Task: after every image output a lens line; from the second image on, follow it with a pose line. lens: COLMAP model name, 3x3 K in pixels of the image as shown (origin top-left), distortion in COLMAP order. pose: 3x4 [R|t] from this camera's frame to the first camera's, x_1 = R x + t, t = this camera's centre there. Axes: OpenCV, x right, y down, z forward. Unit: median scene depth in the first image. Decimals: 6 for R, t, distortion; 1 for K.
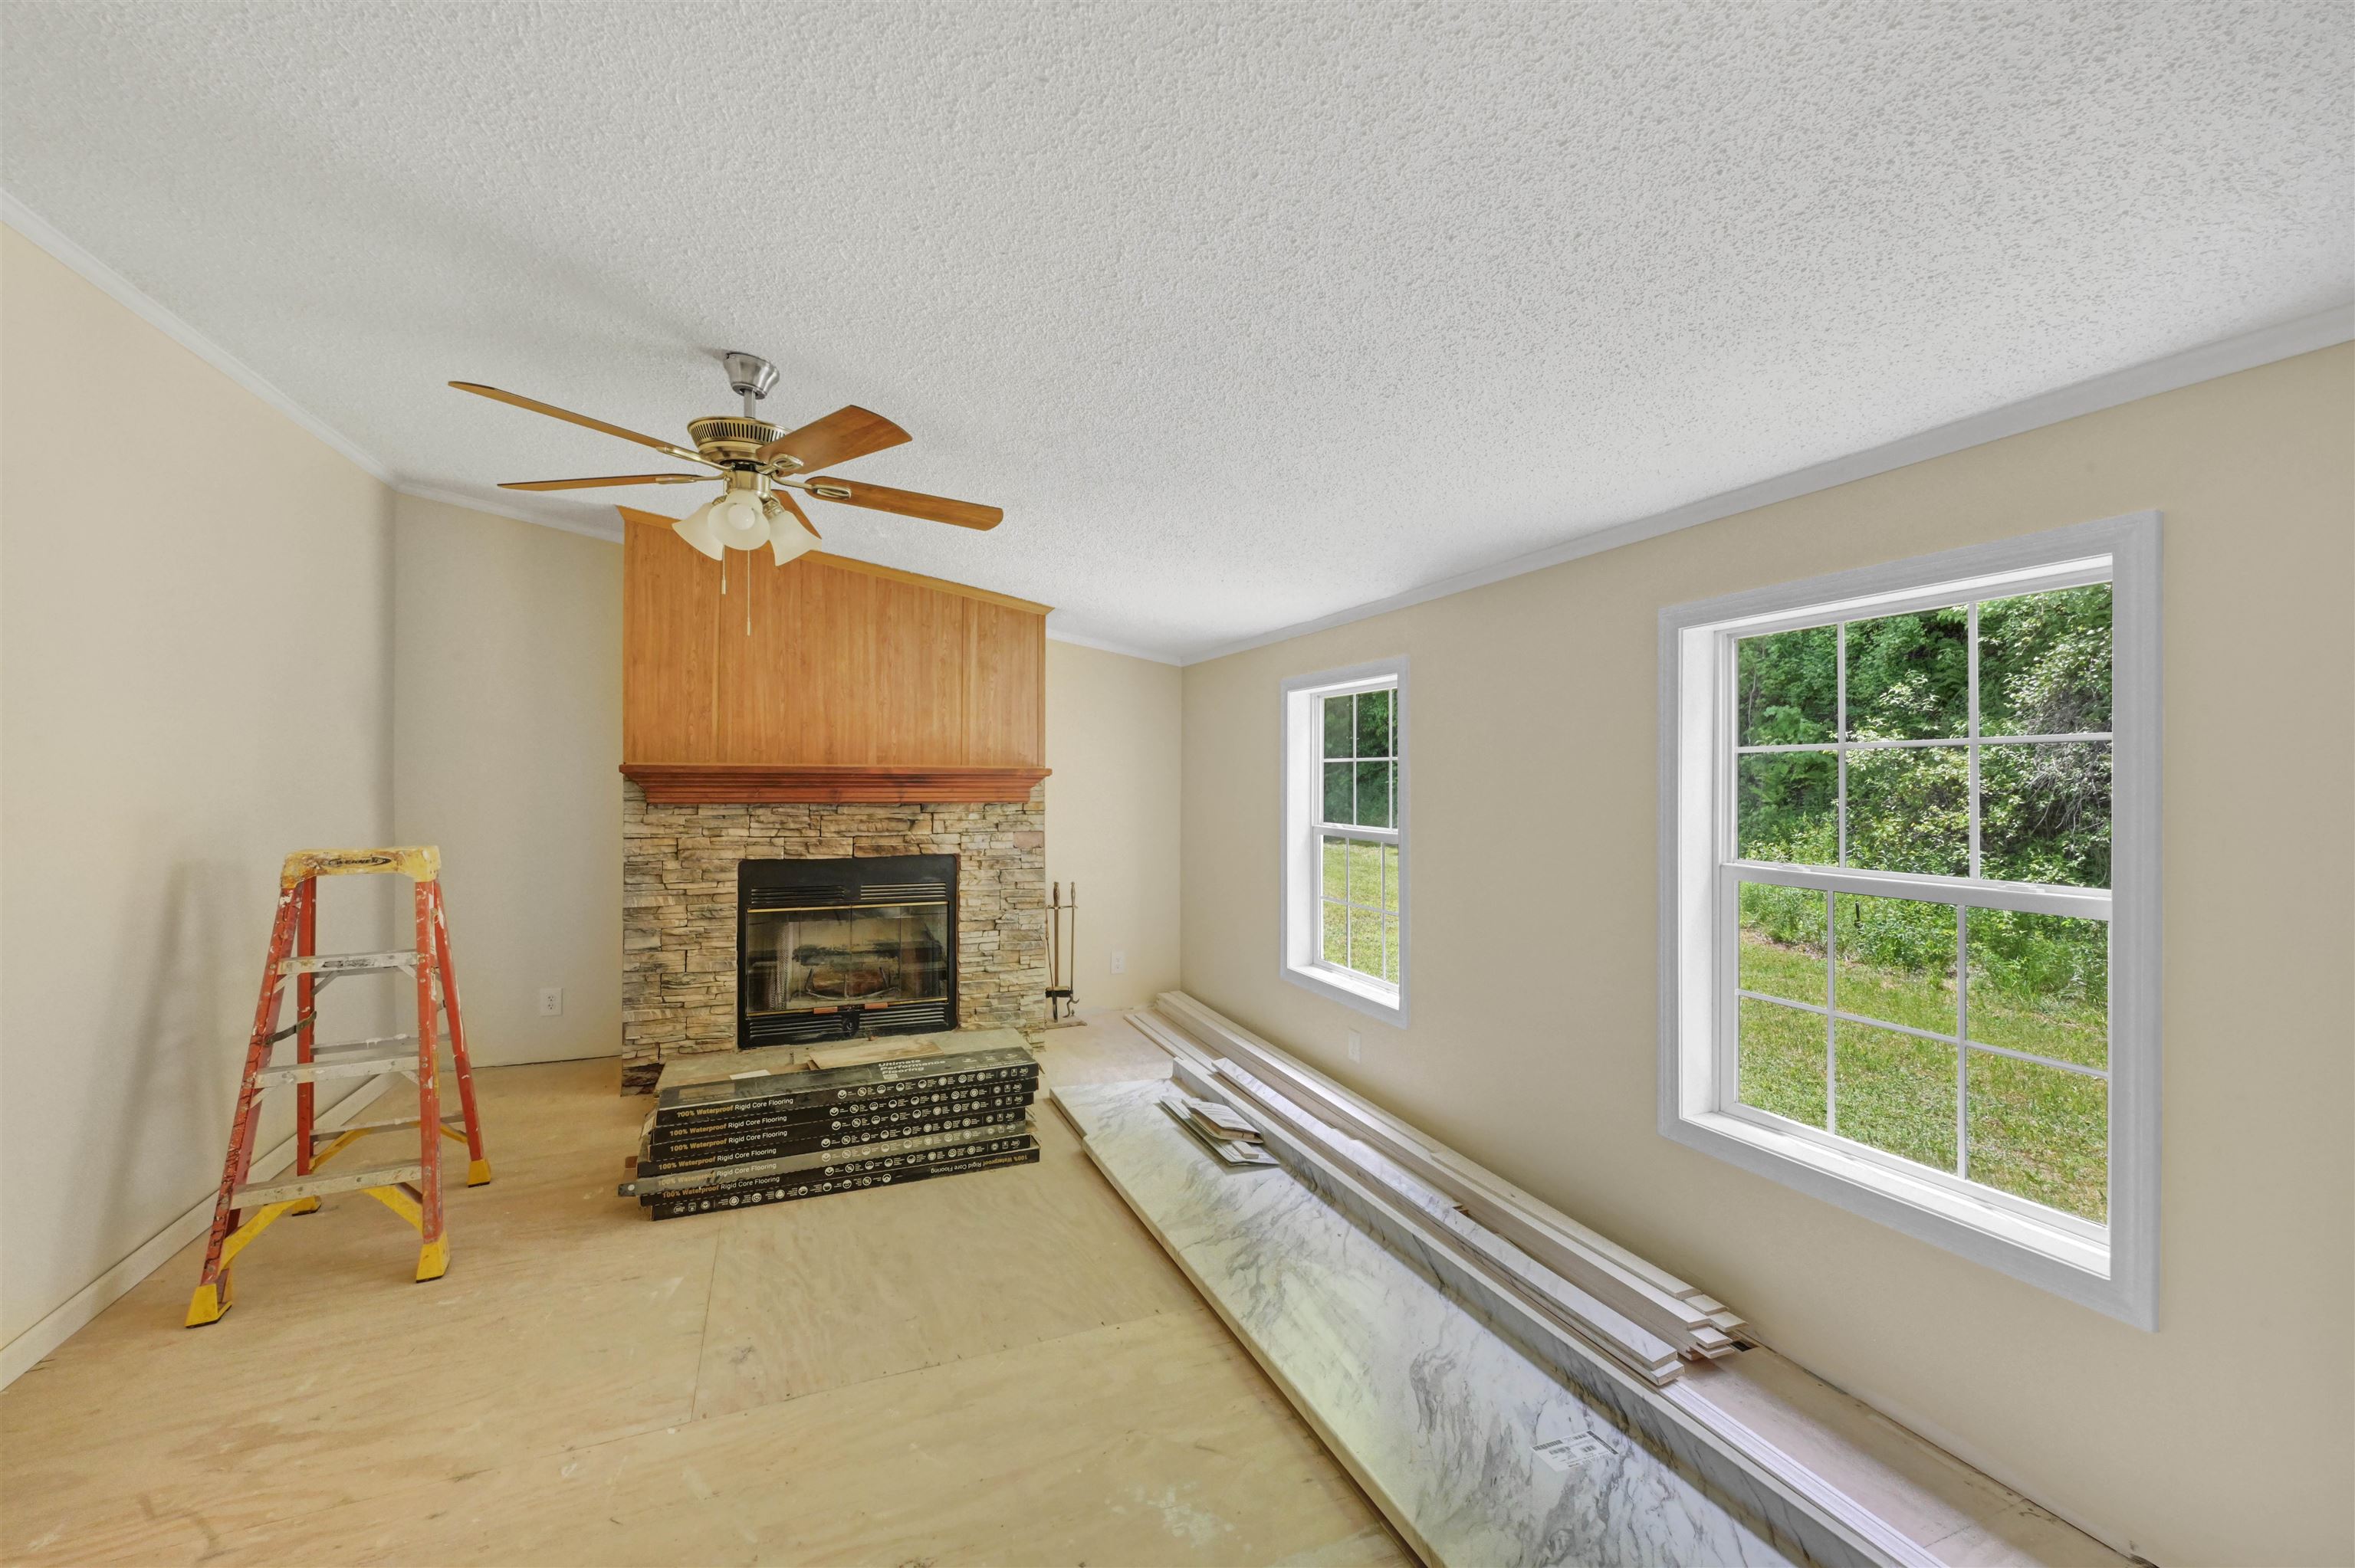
lens RADIAL K [[948.5, 0, 1193.9], [0, 948.5, 793.2], [0, 0, 1]] dist [0.001888, -0.000417]
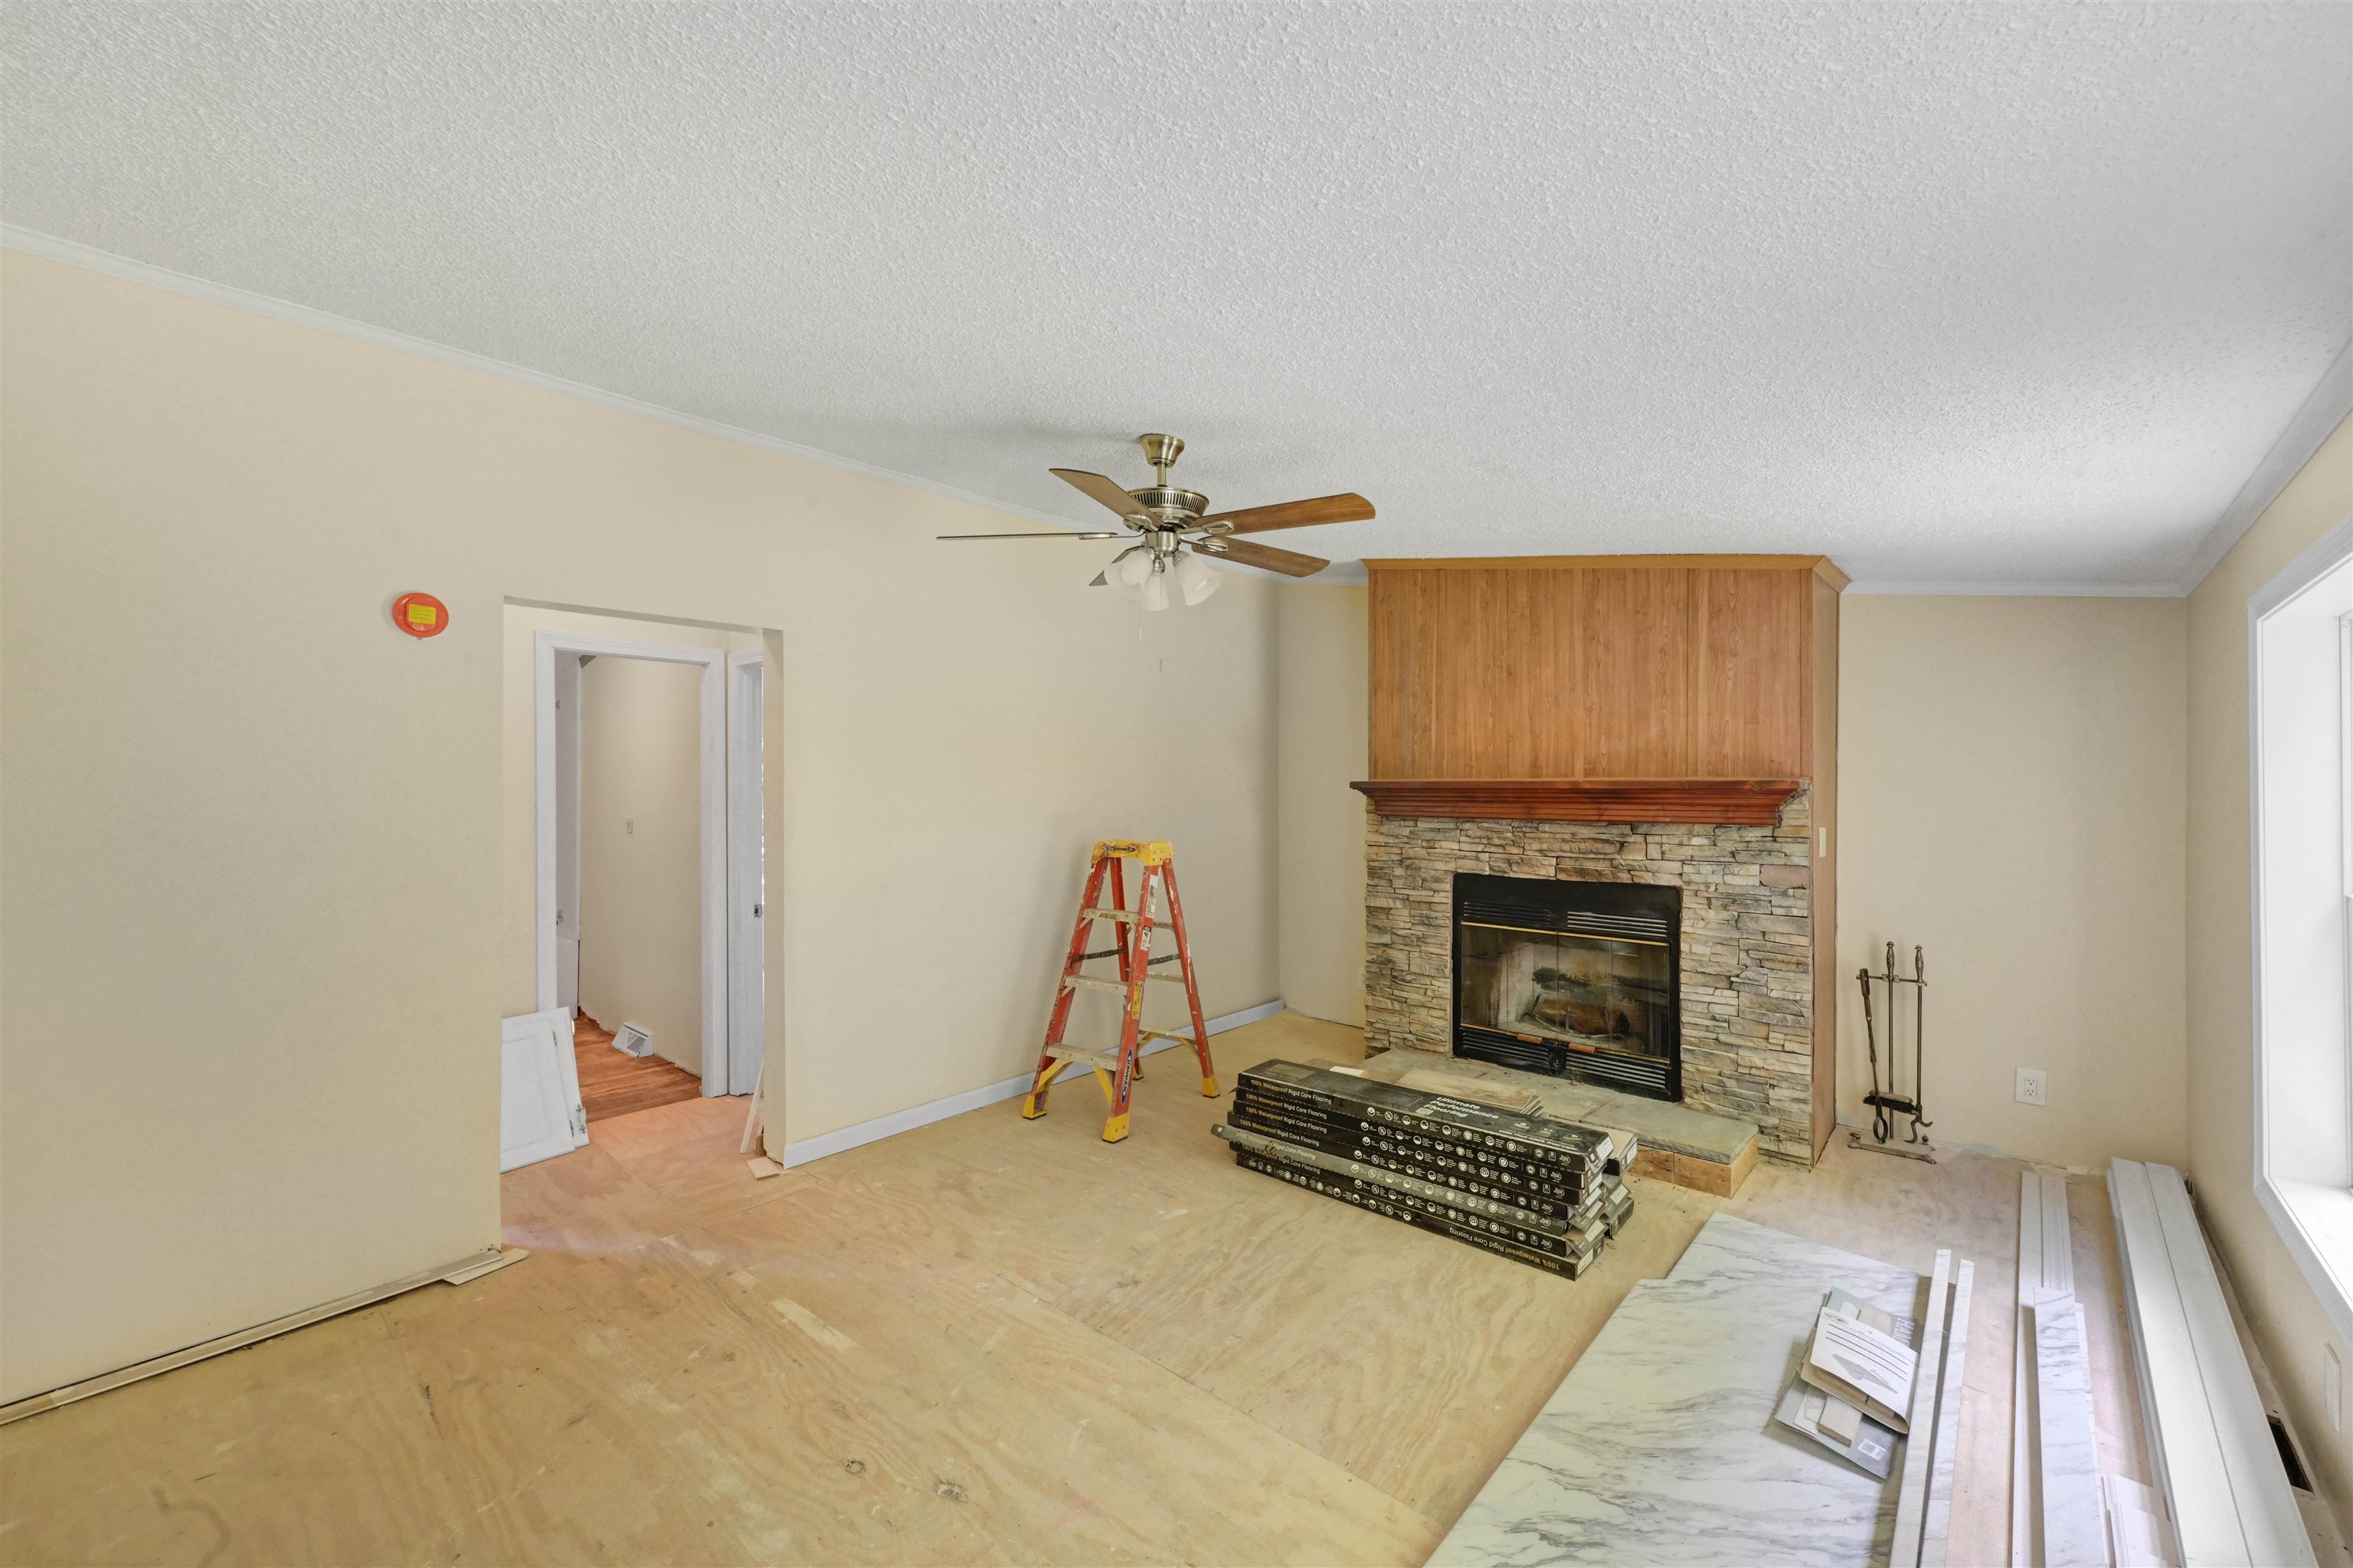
lens RADIAL K [[947.9, 0, 1191.8], [0, 947.9, 792.3], [0, 0, 1]] dist [0.001888, -0.000417]
pose [[0.426559, 0.000315, -0.904460, 0.342877], [-0.014258, 0.999878, -0.006376, -0.006141], [0.904347, 0.015615, 0.426512, 0.307861]]
